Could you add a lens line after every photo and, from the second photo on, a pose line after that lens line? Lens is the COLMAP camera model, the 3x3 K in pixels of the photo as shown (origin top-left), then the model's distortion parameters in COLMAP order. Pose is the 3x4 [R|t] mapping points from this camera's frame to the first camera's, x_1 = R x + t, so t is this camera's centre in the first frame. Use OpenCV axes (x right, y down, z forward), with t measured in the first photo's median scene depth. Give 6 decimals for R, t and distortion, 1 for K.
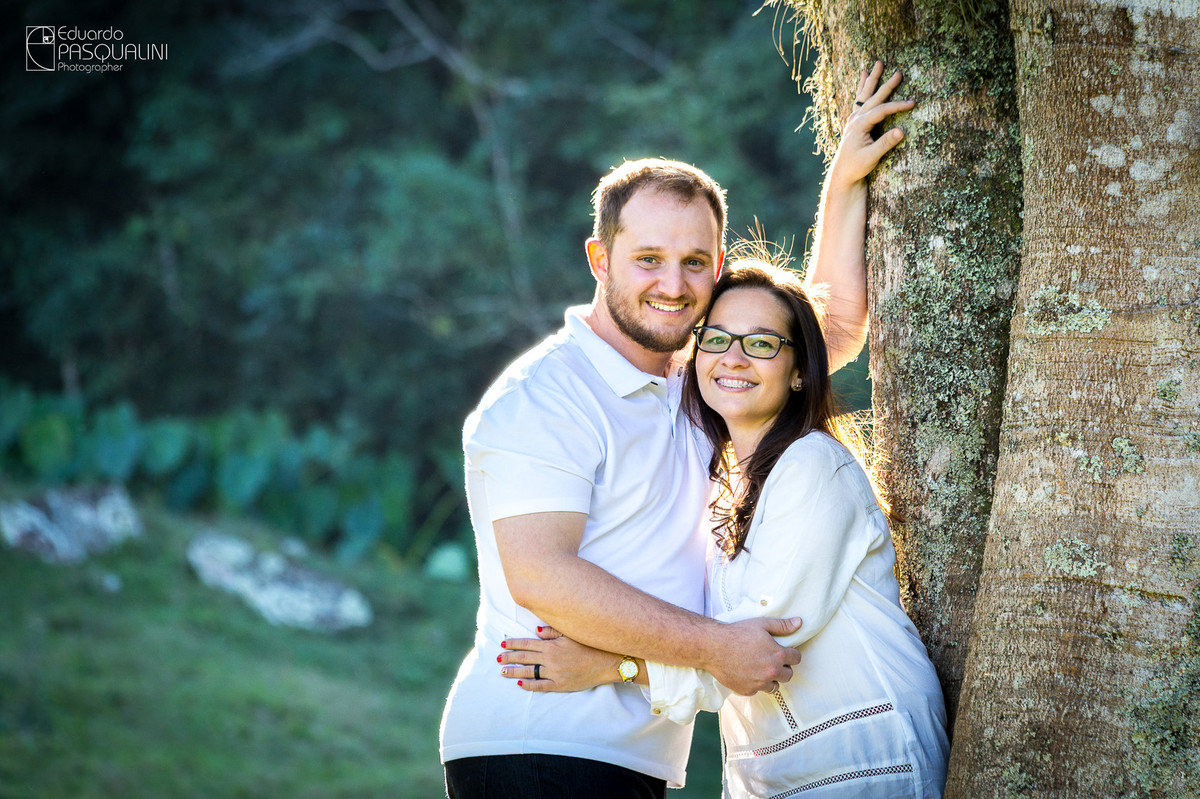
lens RADIAL K [[7266.3, 0, 600.0], [0, 7266.3, 399.5], [0, 0, 1]] dist [-0.382183, 0.000000]
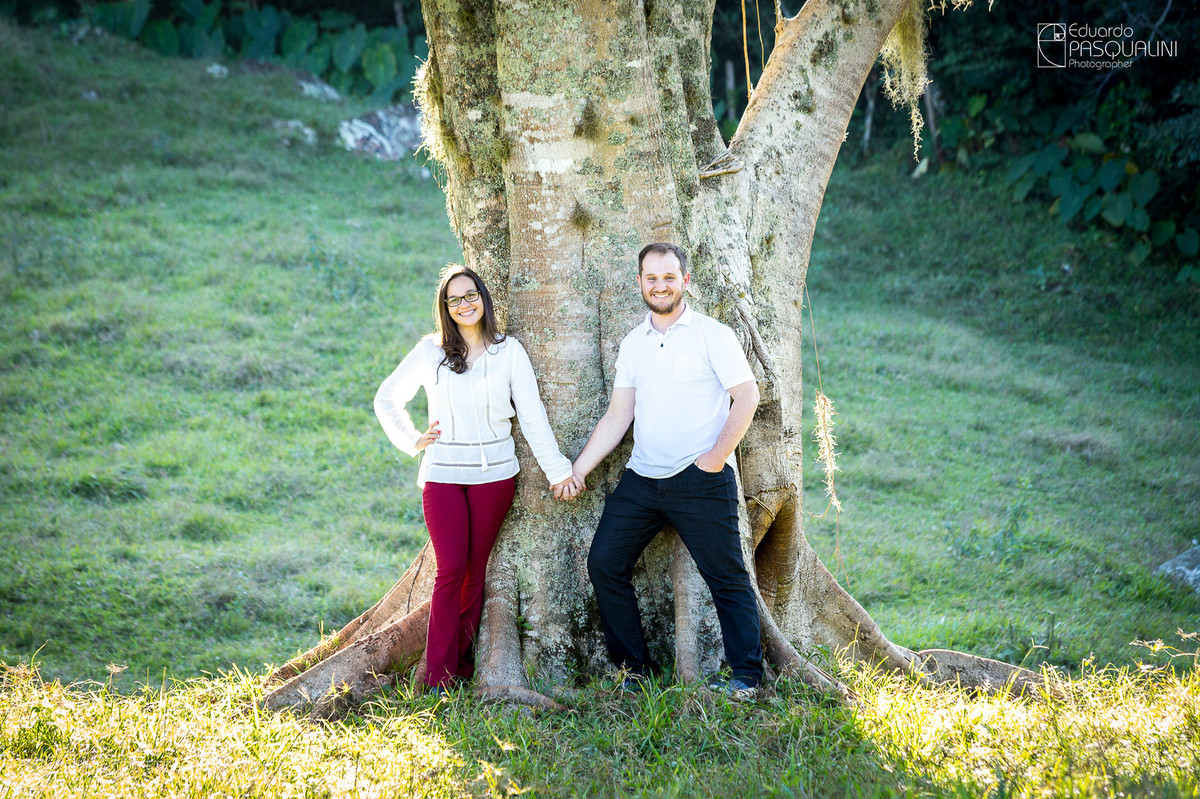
lens RADIAL K [[6227.0, 0, 600.0], [0, 6227.0, 399.7], [0, 0, 1]] dist [-0.247847, 0.000000]
pose [[0.996366, -0.061999, -0.058402, 0.227812], [0.066458, 0.994753, 0.077784, -0.149703], [0.053273, -0.081383, 0.995258, -1.350760]]
